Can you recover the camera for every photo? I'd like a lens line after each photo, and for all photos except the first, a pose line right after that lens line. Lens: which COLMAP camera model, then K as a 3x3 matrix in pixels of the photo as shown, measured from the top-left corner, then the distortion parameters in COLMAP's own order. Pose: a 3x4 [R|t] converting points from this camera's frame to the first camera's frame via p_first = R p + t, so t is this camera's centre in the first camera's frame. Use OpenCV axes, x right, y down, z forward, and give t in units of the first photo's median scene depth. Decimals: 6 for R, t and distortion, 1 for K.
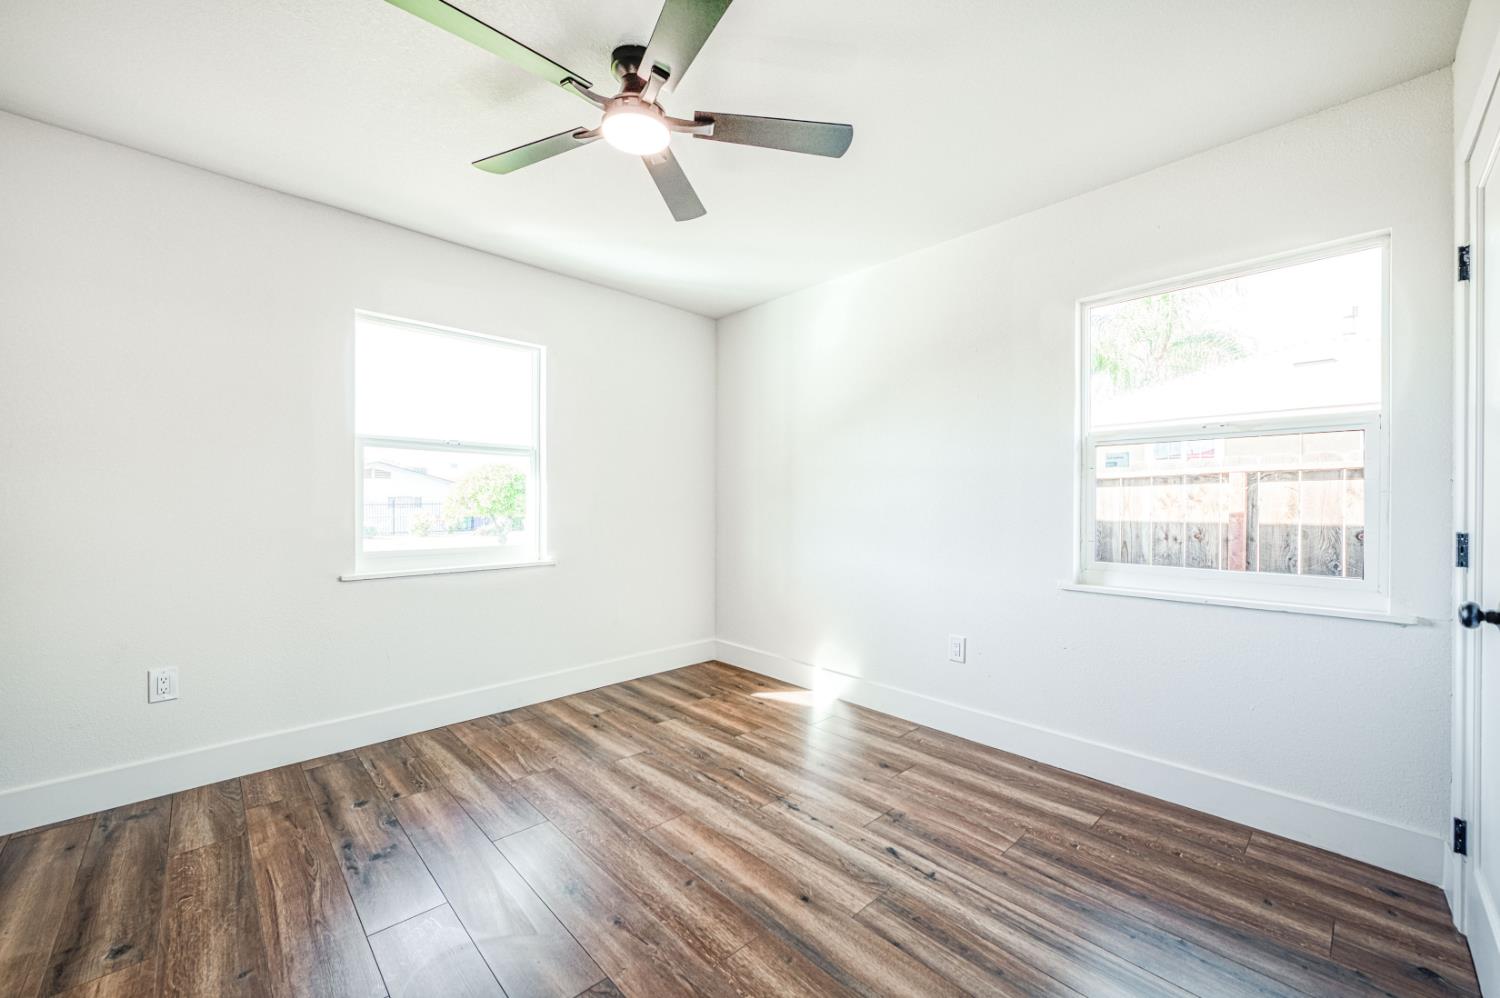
lens RADIAL K [[591.7, 0, 774.1], [0, 591.7, 501.9], [0, 0, 1]] dist [-0.017786, 0.000524]
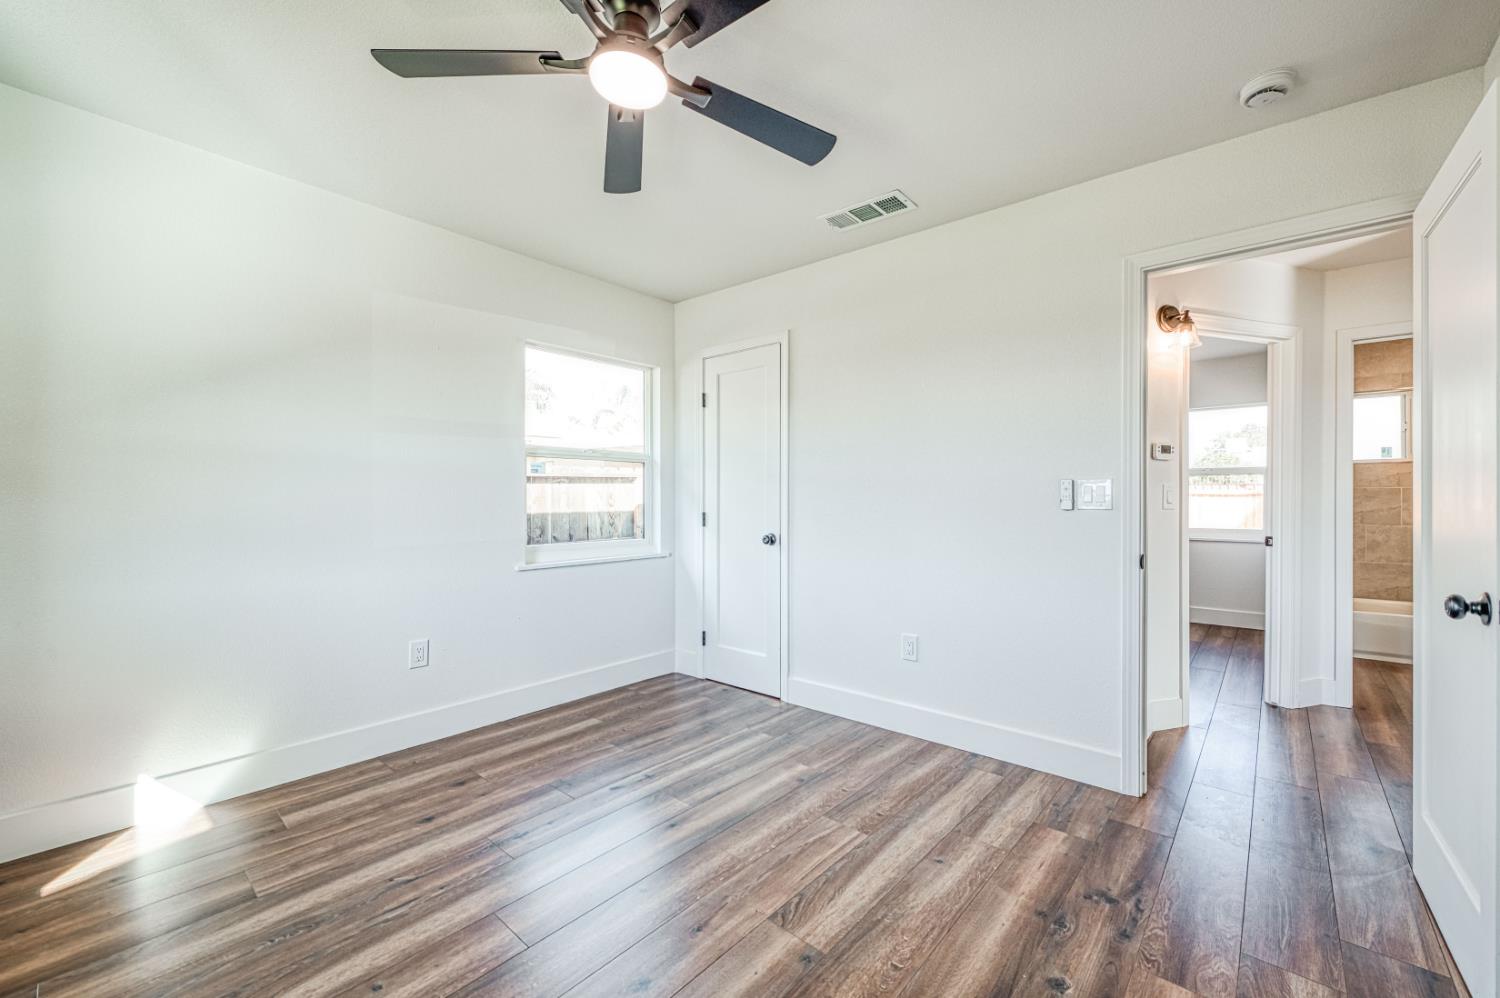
lens RADIAL K [[591.7, 0, 753.6], [0, 591.7, 495.6], [0, 0, 1]] dist [-0.017786, 0.000524]
pose [[-0.083497, -0.003255, 0.996503, -0.852401], [0.002561, 0.999991, 0.003481, -0.012802], [-0.996505, 0.002843, -0.083488, 0.669753]]
